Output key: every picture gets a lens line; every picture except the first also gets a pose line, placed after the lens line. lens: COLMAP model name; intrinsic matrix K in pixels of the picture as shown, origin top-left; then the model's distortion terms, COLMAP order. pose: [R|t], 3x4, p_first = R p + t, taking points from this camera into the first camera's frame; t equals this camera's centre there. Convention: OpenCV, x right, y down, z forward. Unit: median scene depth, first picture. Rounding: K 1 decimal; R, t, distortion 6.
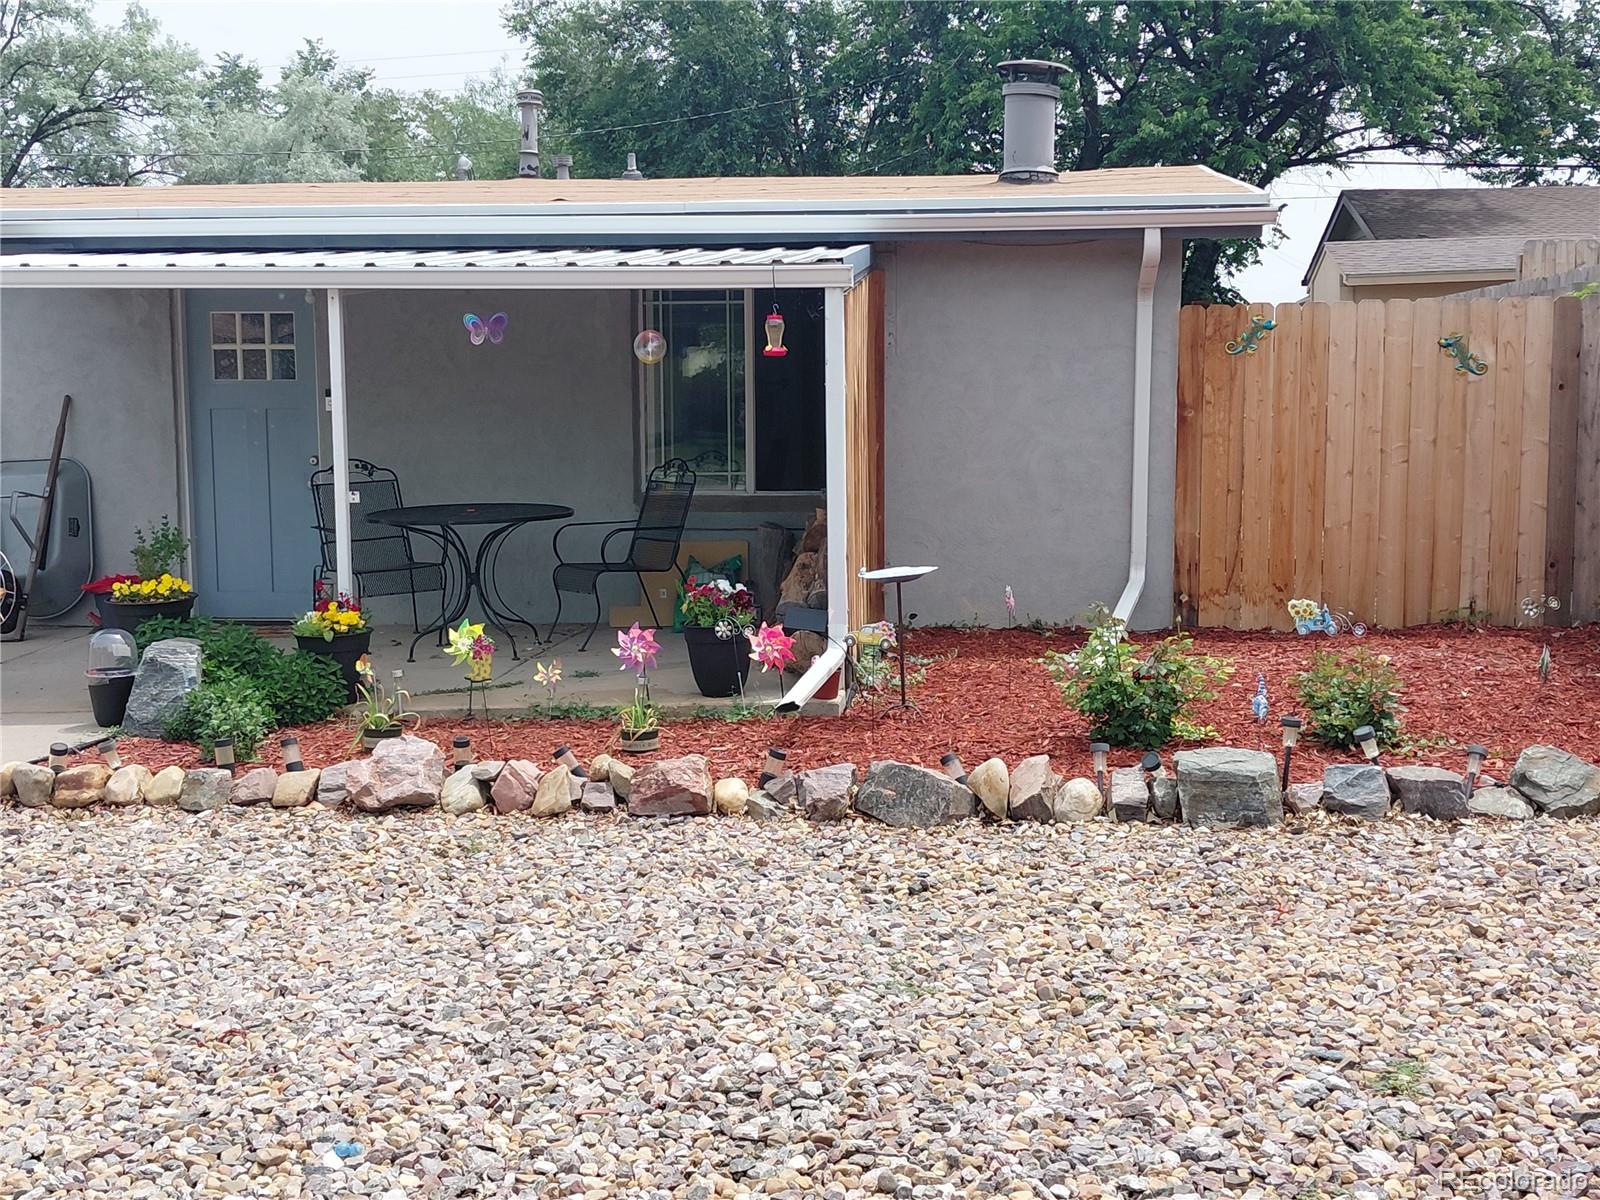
lens RADIAL K [[1953.2, 0, 769.0], [0, 1953.2, 602.0], [0, 0, 1]] dist [0.217068, -0.586805]
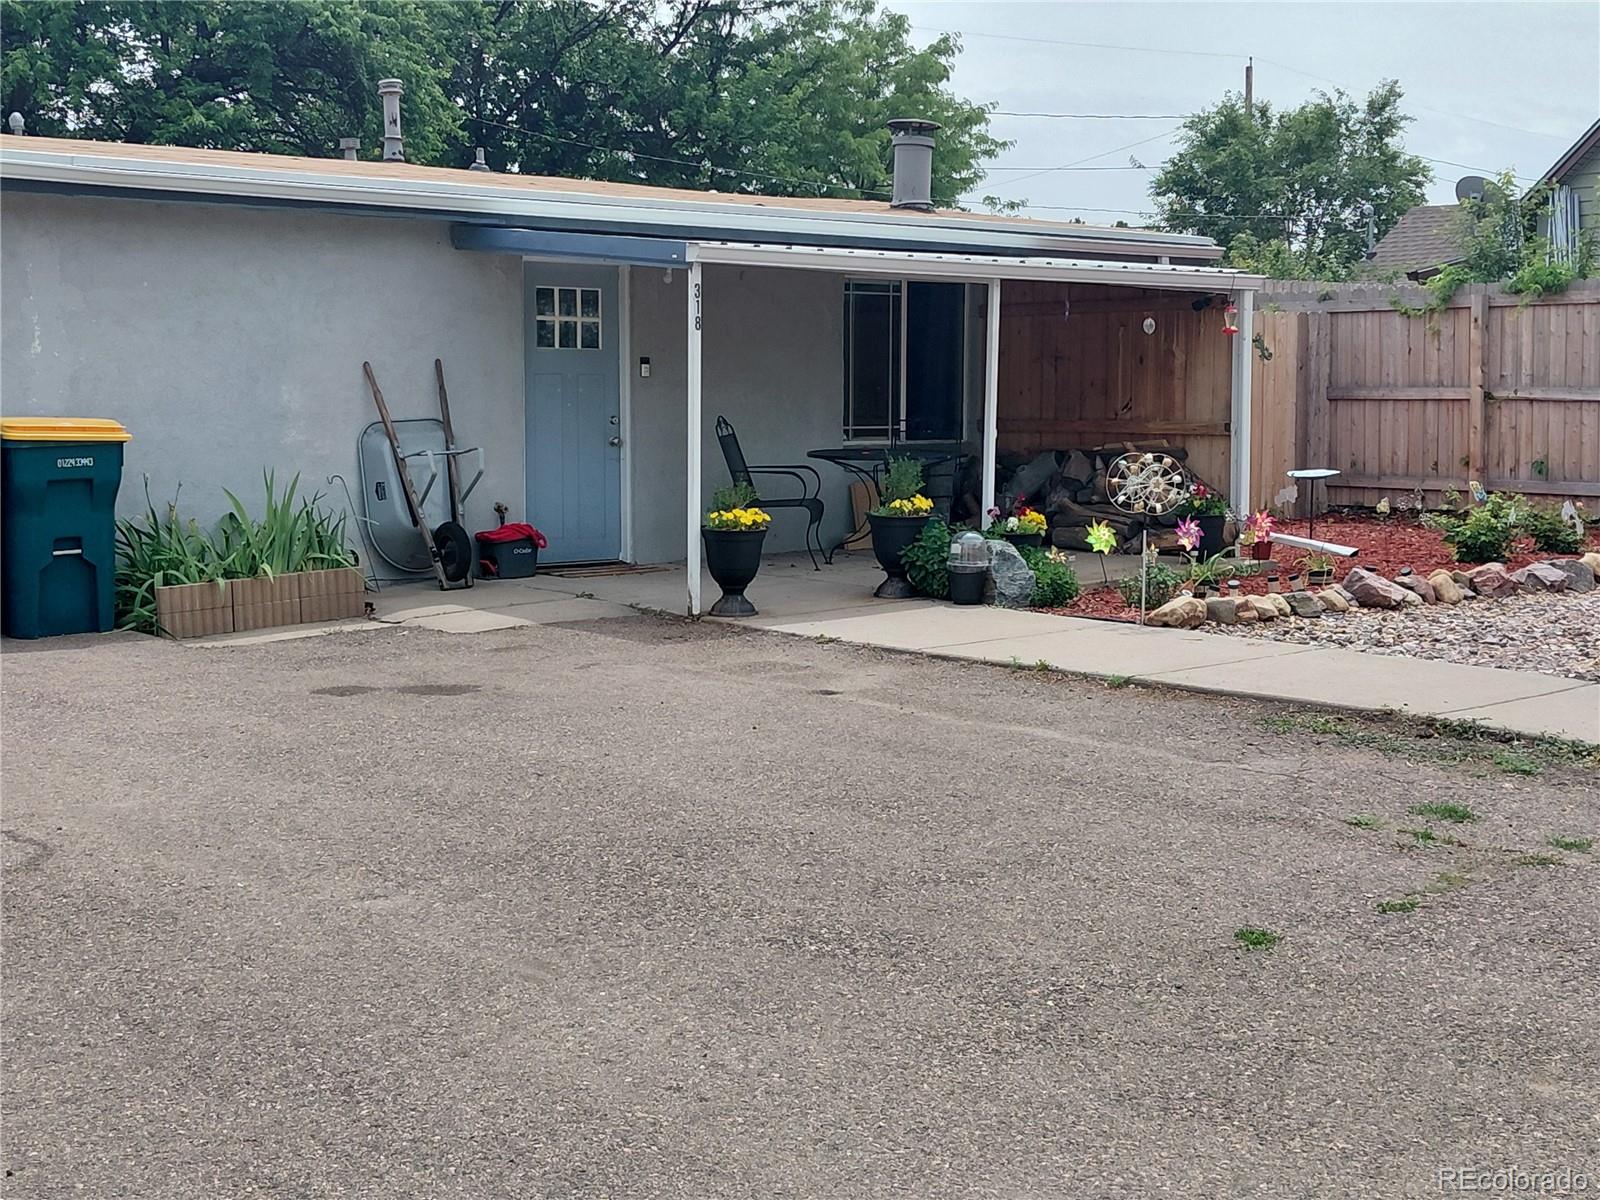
lens RADIAL K [[2213.3, 0, 777.3], [0, 2213.3, 572.6], [0, 0, 1]] dist [0.272204, -0.849188]
pose [[0.696085, -0.050627, 0.716172, -1.192716], [0.073919, 0.997263, -0.001348, 0.027323], [-0.714144, 0.053877, 0.697922, 0.049167]]
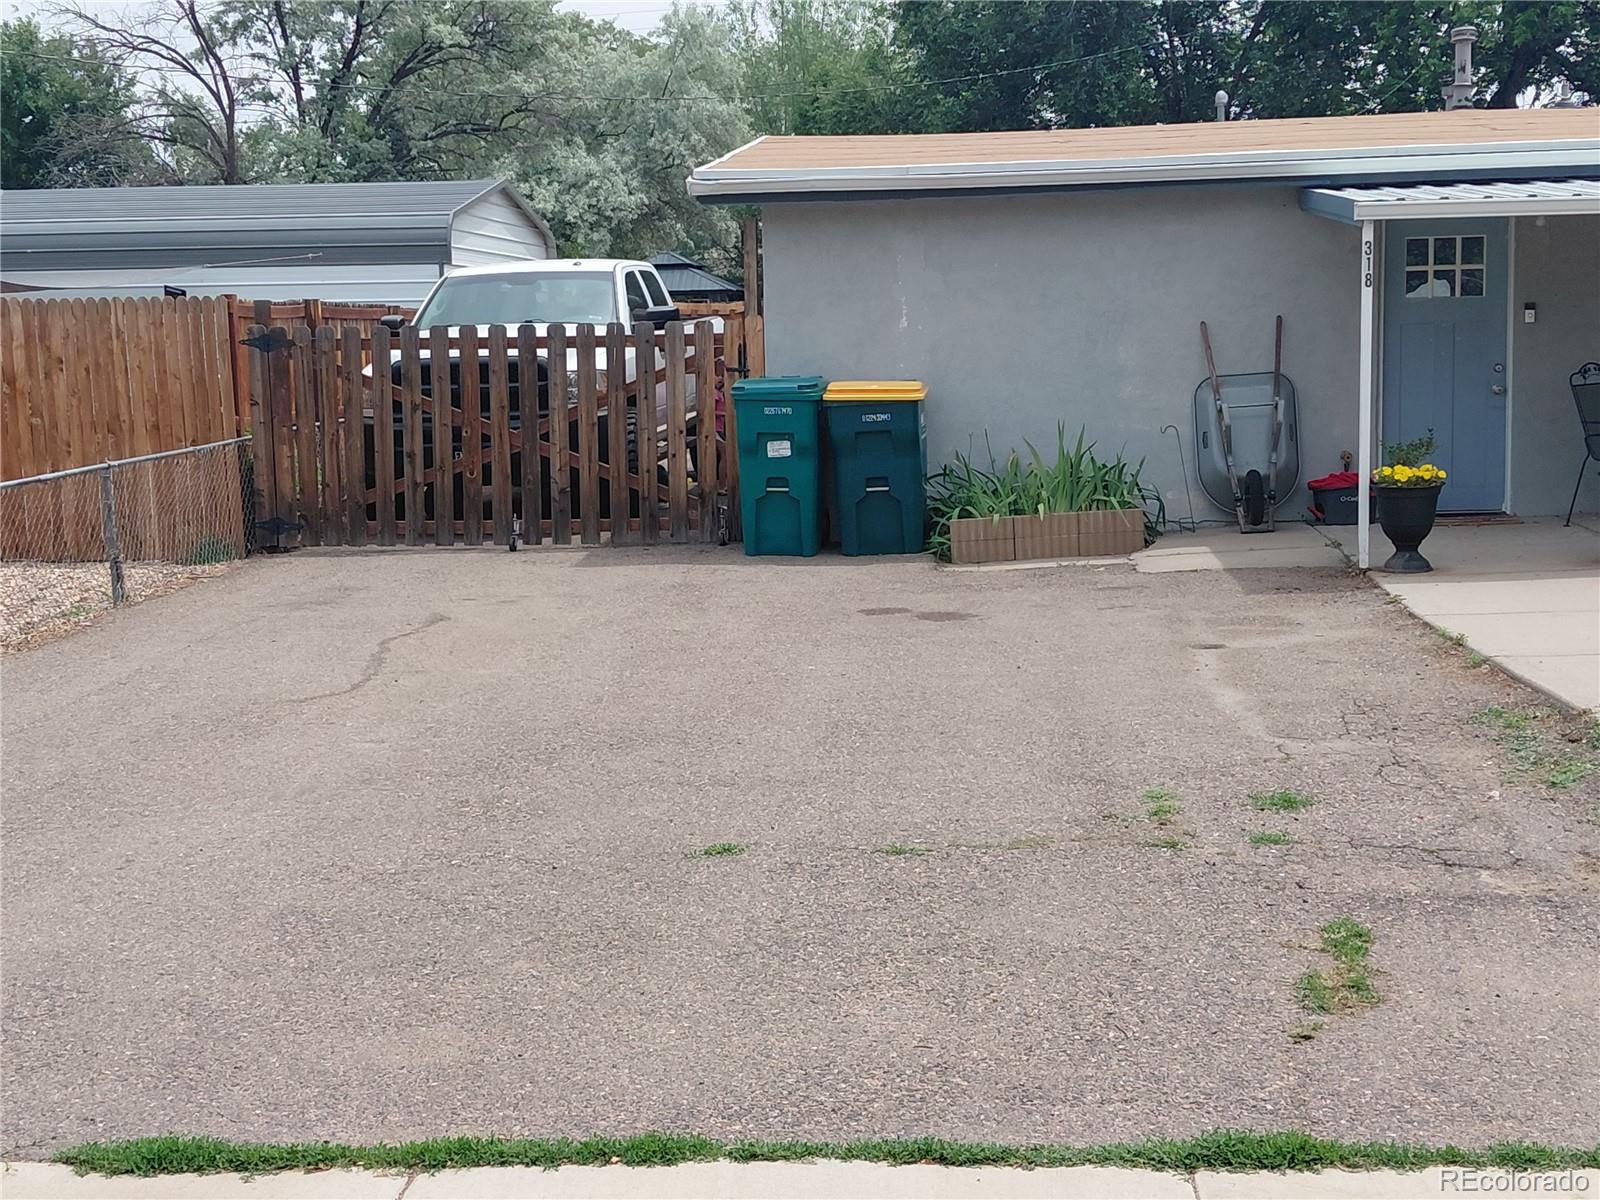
lens RADIAL K [[2213.3, 0, 777.3], [0, 2213.3, 572.6], [0, 0, 1]] dist [0.272204, -0.849188]
pose [[0.999720, -0.017903, 0.015496, -0.724407], [0.017951, 0.999834, -0.002994, 0.044540], [-0.015440, 0.003272, 0.999875, -0.293640]]
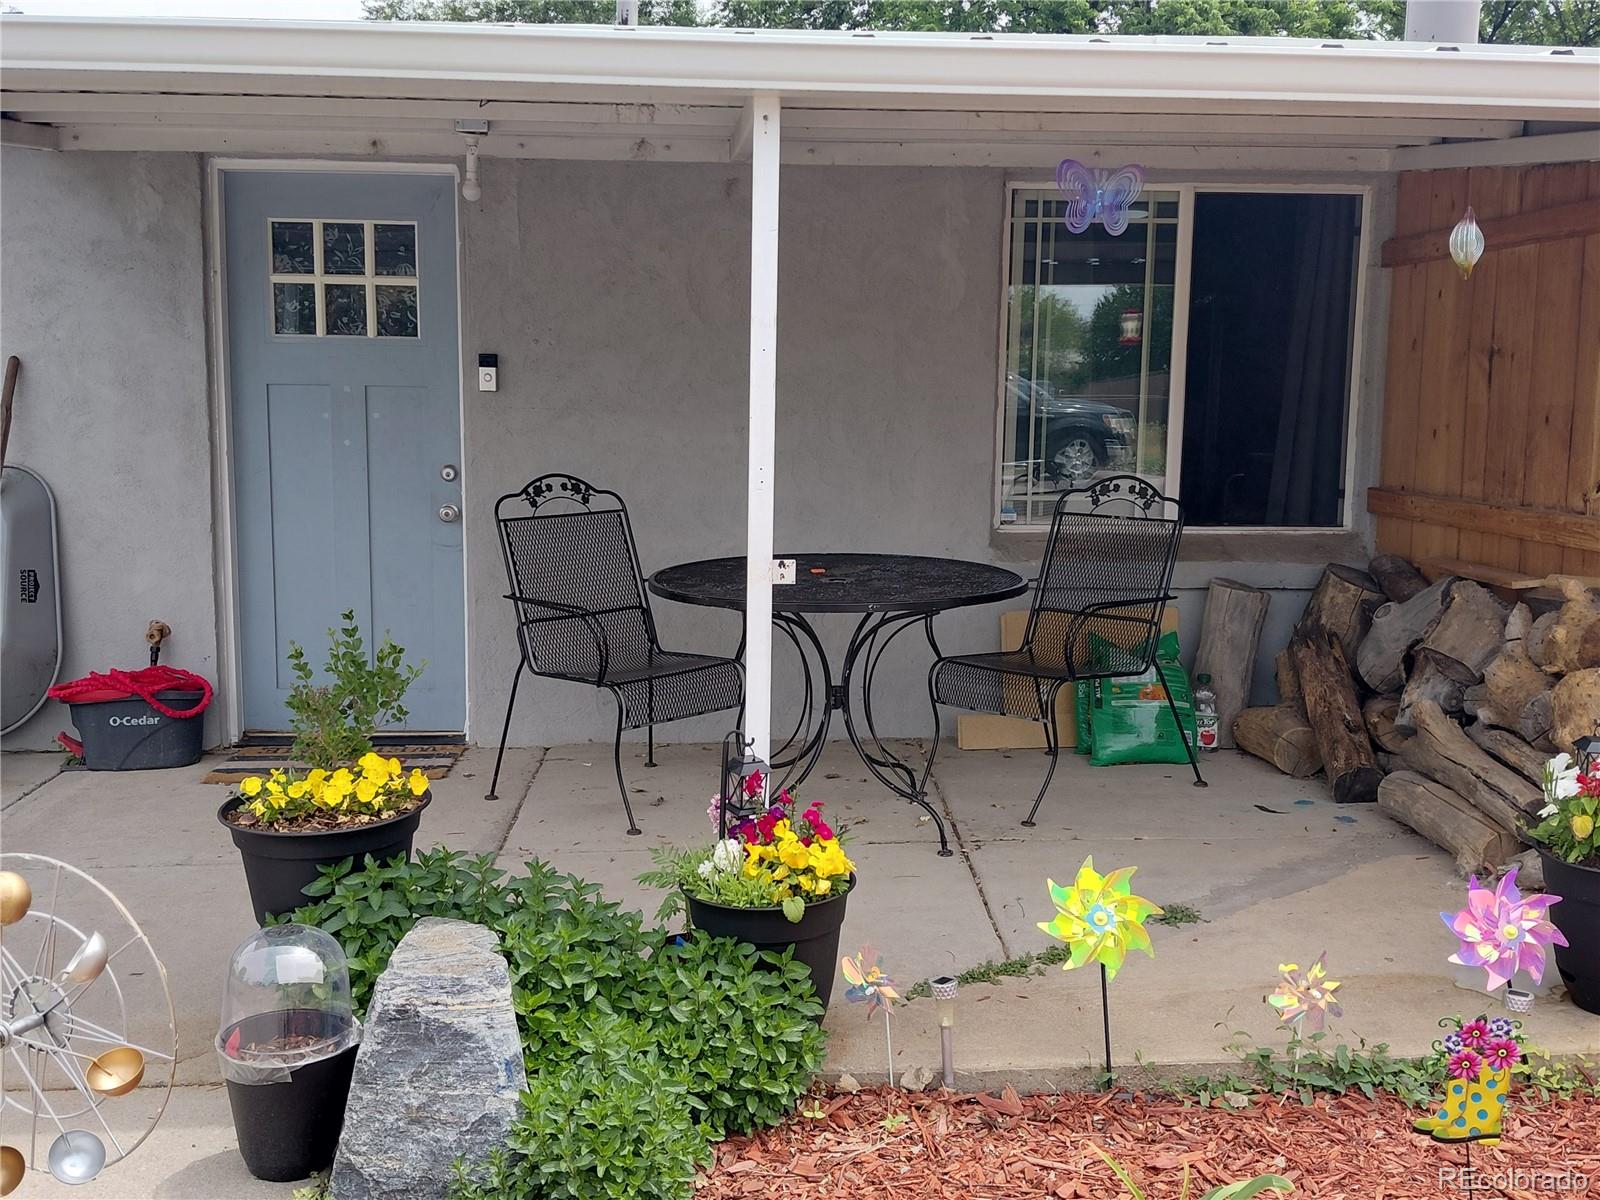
lens RADIAL K [[1618.9, 0, 787.2], [0, 1618.9, 619.8], [0, 0, 1]] dist [0.138360, -0.296975]
pose [[0.986247, -0.005086, 0.165203, -0.231726], [0.000343, 0.999587, 0.028728, -0.045135], [-0.165281, -0.028276, 0.985841, 0.539485]]
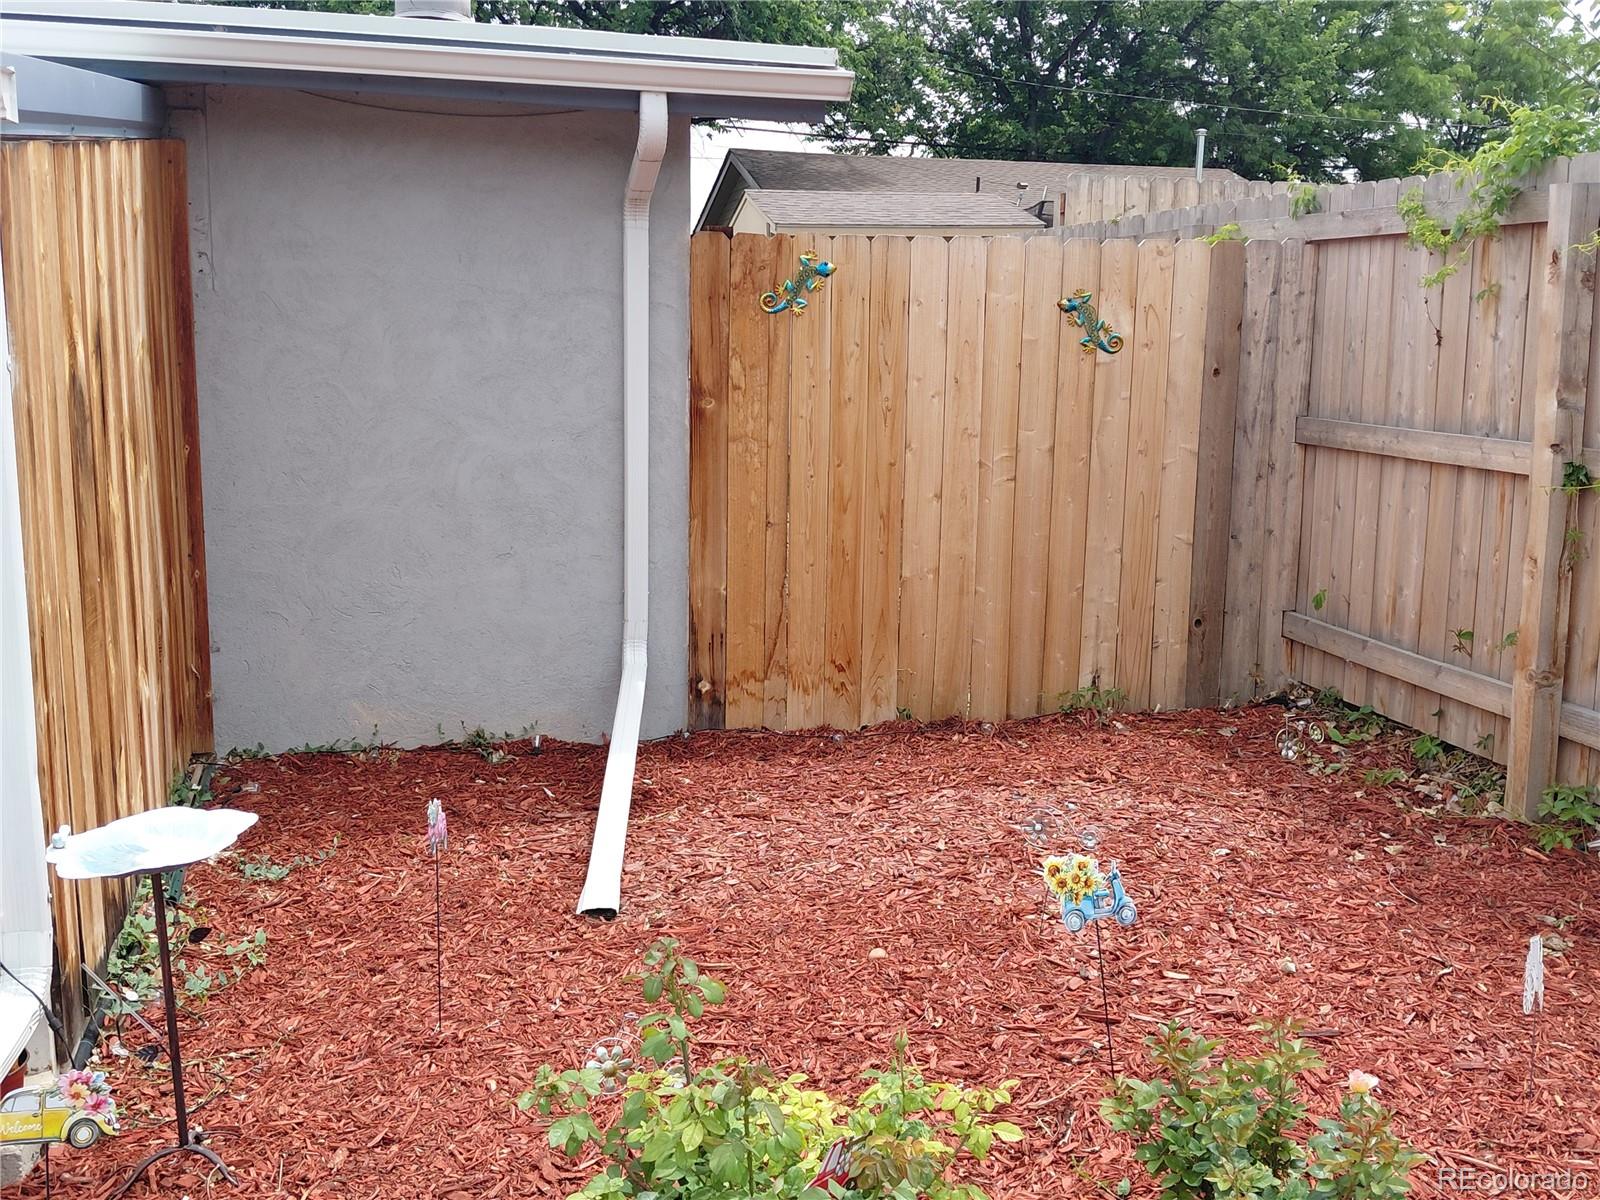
lens RADIAL K [[1615.8, 0, 800.0], [0, 1615.8, 600.0], [0, 0, 1]] dist [0.213101, -0.520085]
pose [[0.939683, -0.035527, 0.340196, 0.060911], [0.015652, 0.998016, 0.060991, -0.065121], [-0.341688, -0.051988, 0.938375, 0.503061]]
